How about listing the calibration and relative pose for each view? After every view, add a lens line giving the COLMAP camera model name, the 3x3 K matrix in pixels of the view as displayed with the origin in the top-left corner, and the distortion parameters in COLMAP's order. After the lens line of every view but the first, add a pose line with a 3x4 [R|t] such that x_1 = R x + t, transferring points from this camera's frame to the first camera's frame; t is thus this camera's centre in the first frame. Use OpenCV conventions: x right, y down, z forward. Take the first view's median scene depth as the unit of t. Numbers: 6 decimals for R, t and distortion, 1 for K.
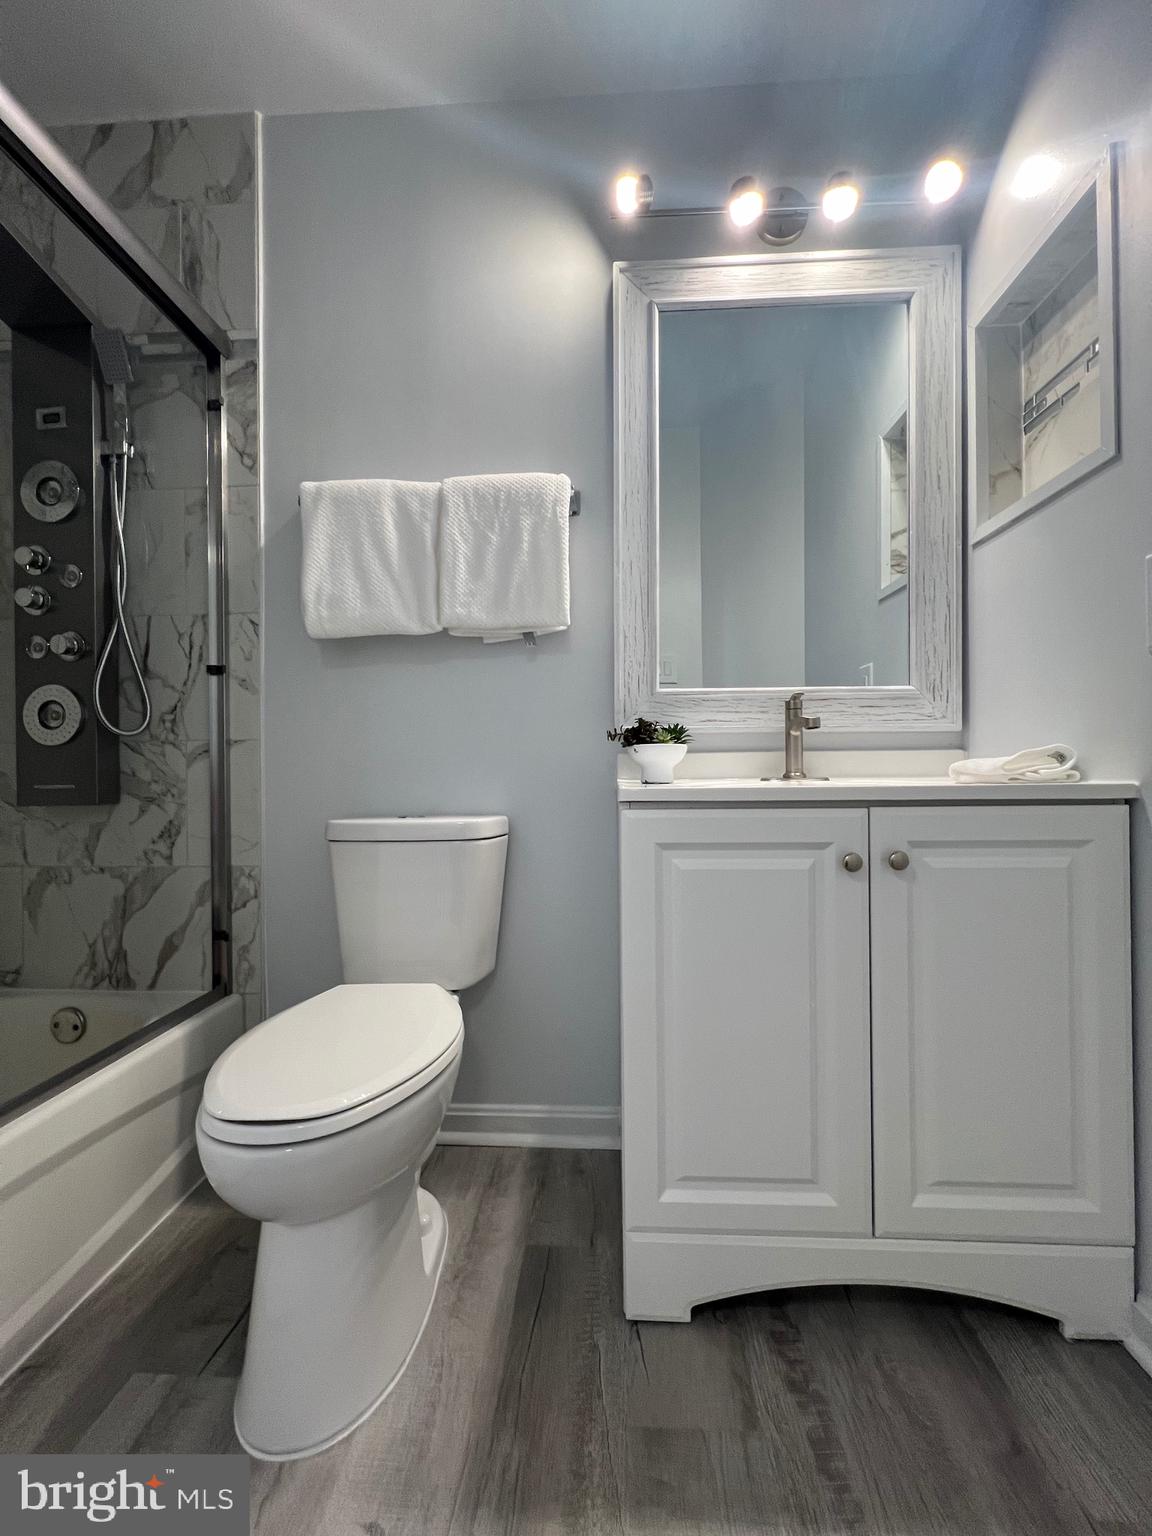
lens RADIAL K [[612.5, 0, 579.1], [0, 612.5, 766.4], [0, 0, 1]] dist [-0.001726, -0.000366]
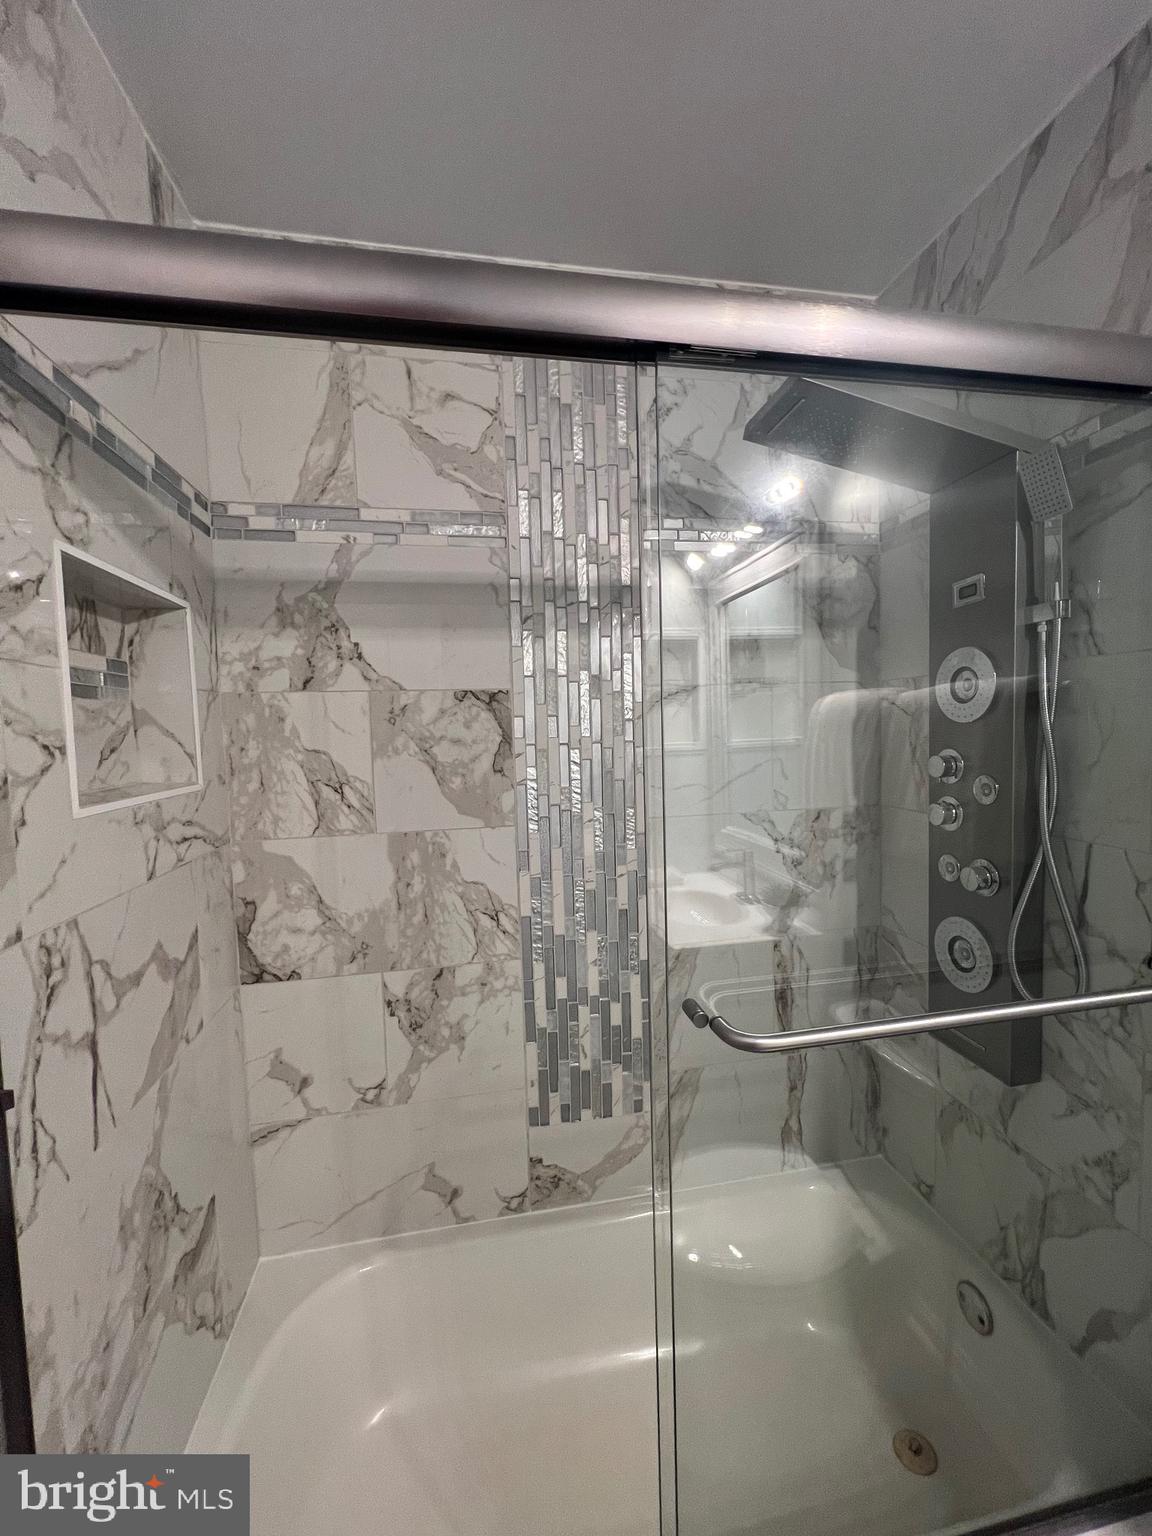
lens RADIAL K [[612.5, 0, 579.1], [0, 612.5, 763.4], [0, 0, 1]] dist [-0.001726, -0.000366]
pose [[0.240741, 0.061390, -0.968646, -0.185319], [0.030073, 0.997047, 0.070664, -0.401197], [0.970123, -0.046141, 0.238184, 0.290993]]
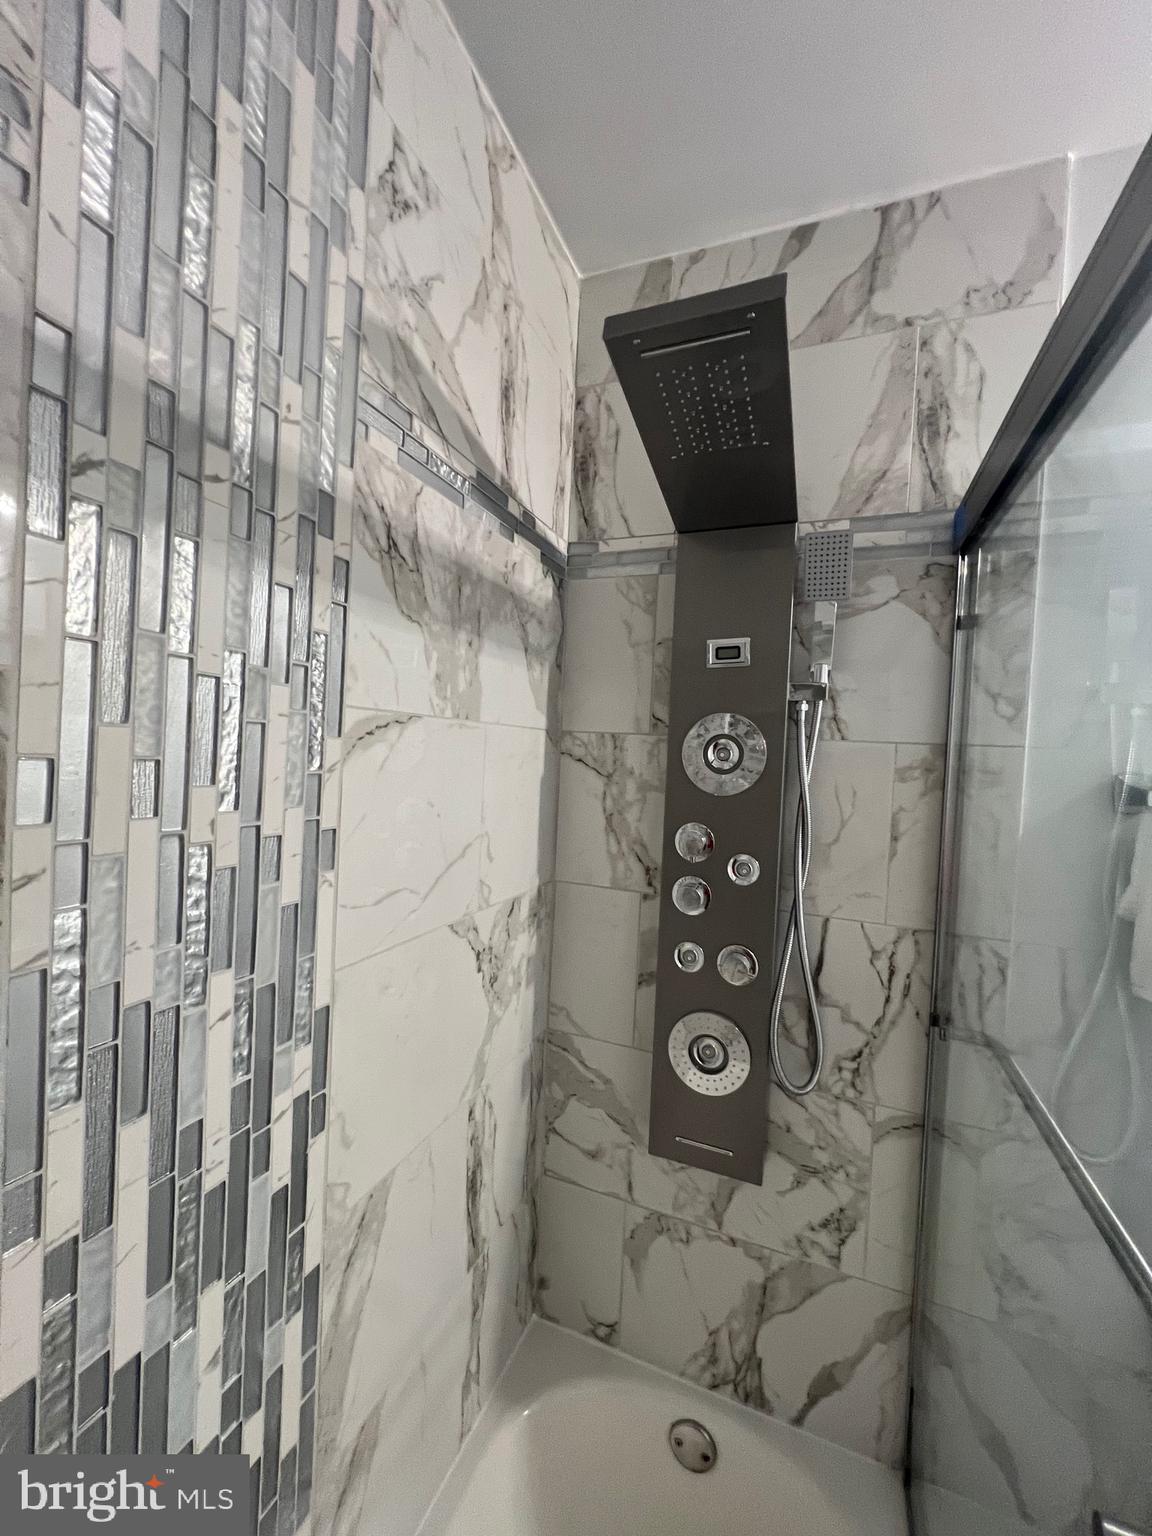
lens RADIAL K [[612.5, 0, 579.0], [0, 612.5, 766.7], [0, 0, 1]] dist [-0.001726, -0.000366]
pose [[0.946668, 0.059969, -0.316581, -0.761971], [-0.054161, 0.998164, 0.027122, -0.426496], [0.317626, -0.008529, 0.948178, 0.233673]]
